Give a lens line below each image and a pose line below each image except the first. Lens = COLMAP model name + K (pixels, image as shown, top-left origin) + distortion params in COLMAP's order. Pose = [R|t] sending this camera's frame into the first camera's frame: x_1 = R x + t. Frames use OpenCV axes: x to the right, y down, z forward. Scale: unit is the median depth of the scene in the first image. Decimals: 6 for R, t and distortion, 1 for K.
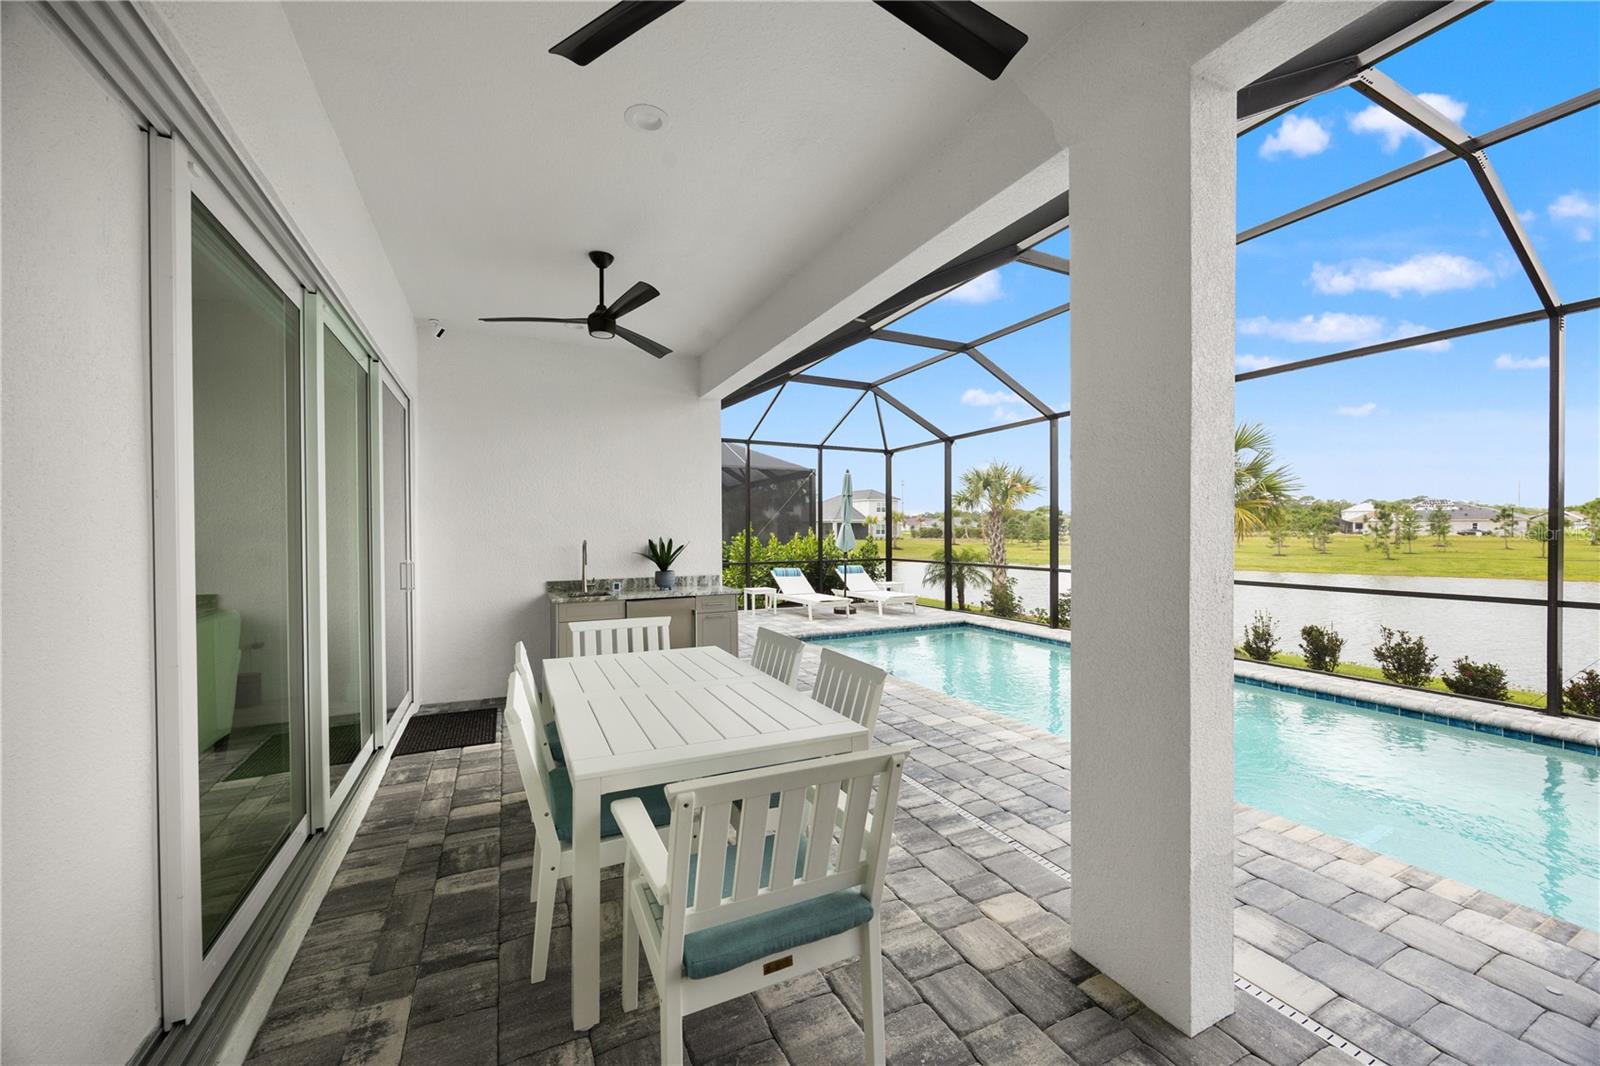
lens RADIAL K [[628.1, 0, 812.9], [0, 628.1, 536.1], [0, 0, 1]] dist [0.001884, -0.000165]
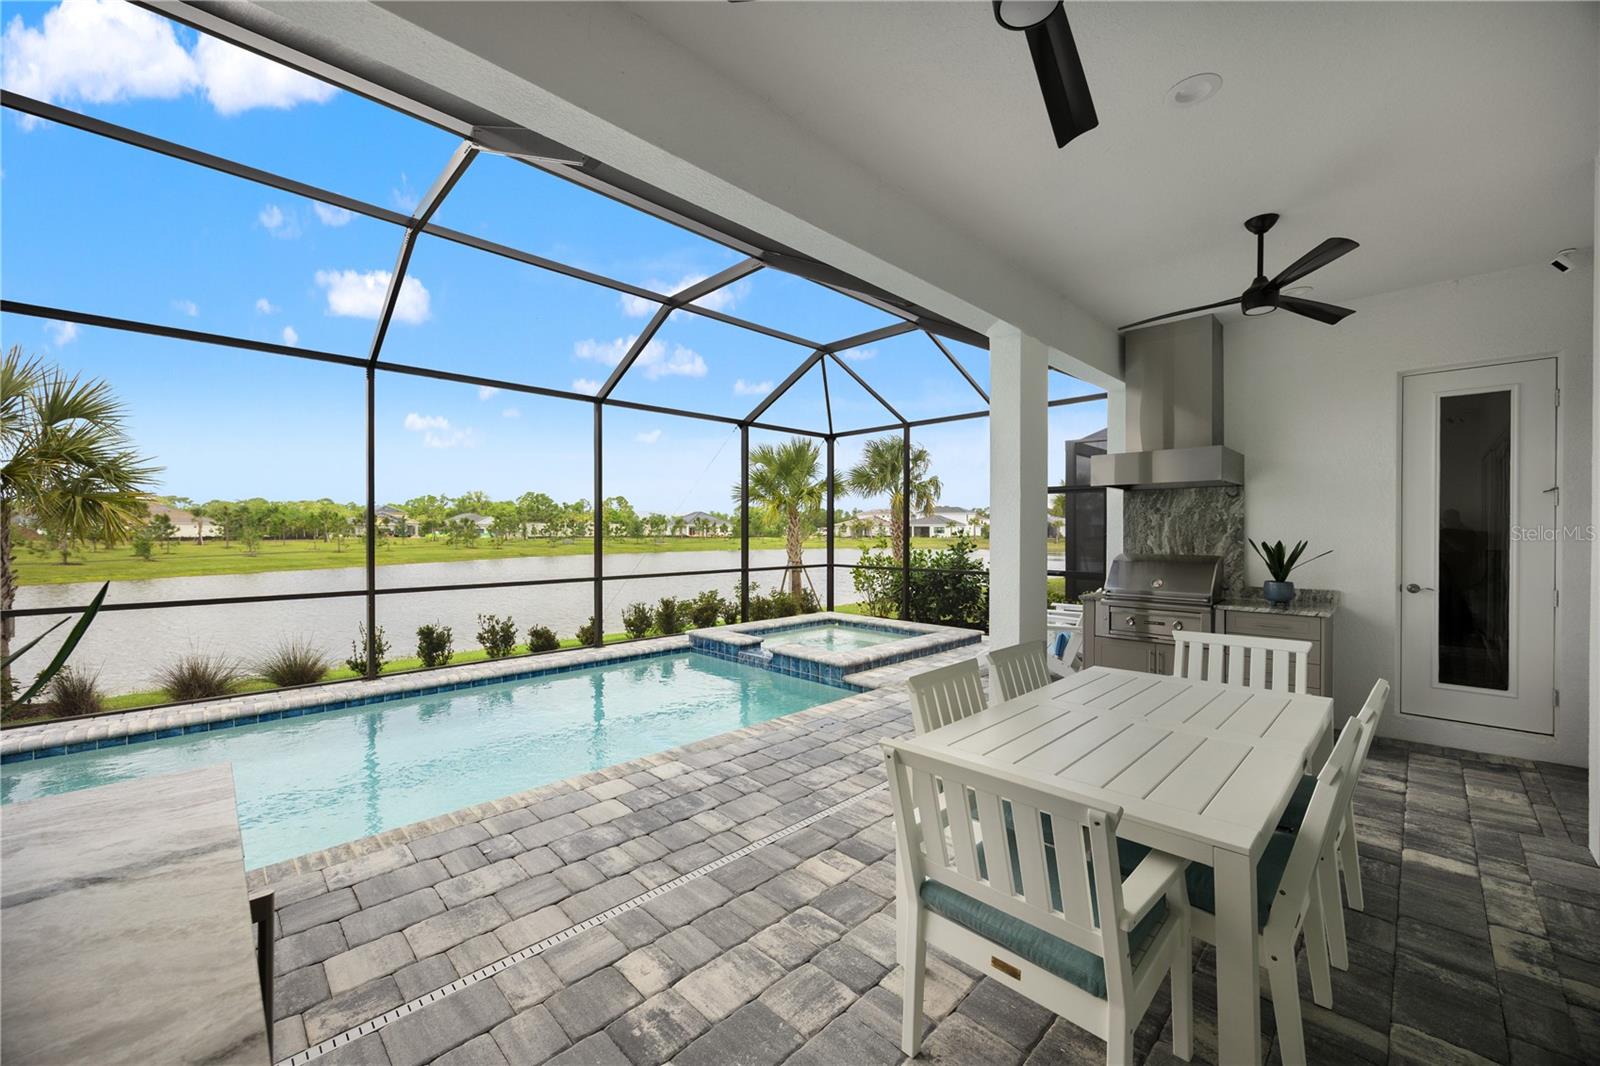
lens RADIAL K [[628.1, 0, 811.2], [0, 628.1, 528.5], [0, 0, 1]] dist [0.001884, -0.000165]
pose [[-0.336713, 0.008994, 0.941564, -0.555329], [0.007913, 0.999946, -0.006722, -0.005524], [-0.941574, 0.005187, -0.336766, 1.080529]]
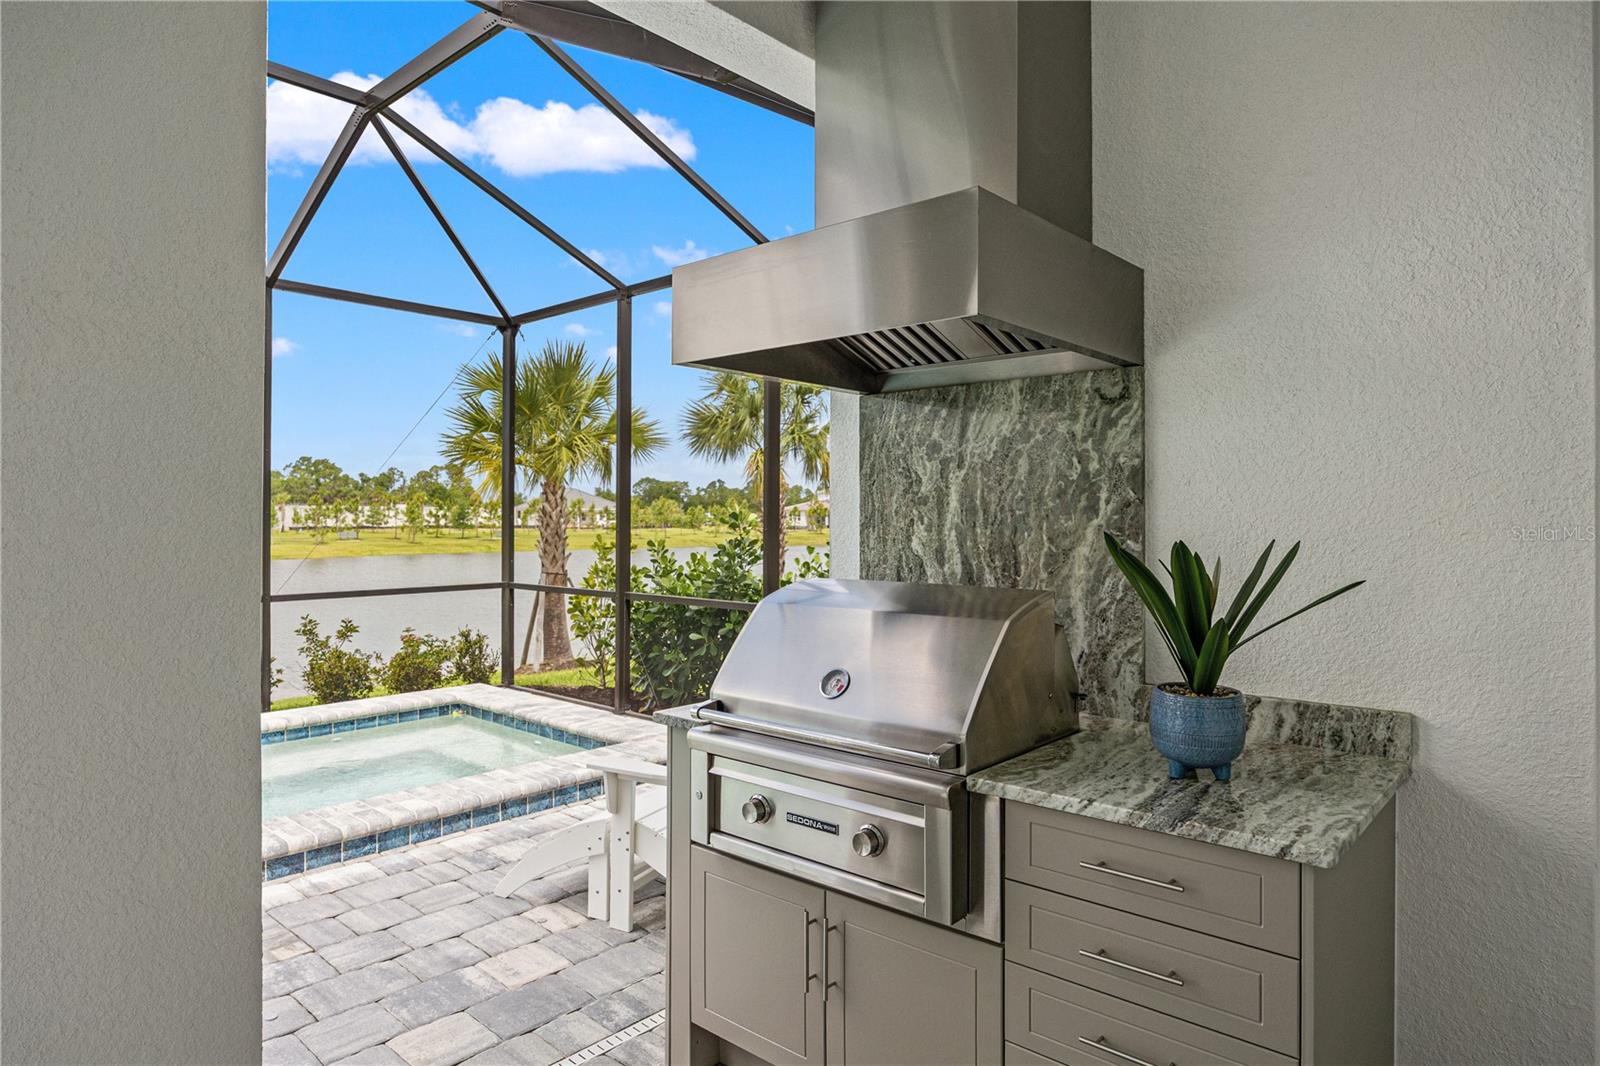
lens RADIAL K [[960.3, 0, 808.3], [0, 960.3, 527.1], [0, 0, 1]] dist [0.002987, 0.000517]
pose [[-0.385265, -0.003295, 0.922800, -0.412085], [0.006561, 0.999959, 0.006309, -0.002227], [-0.922782, 0.008485, -0.385228, 0.801382]]
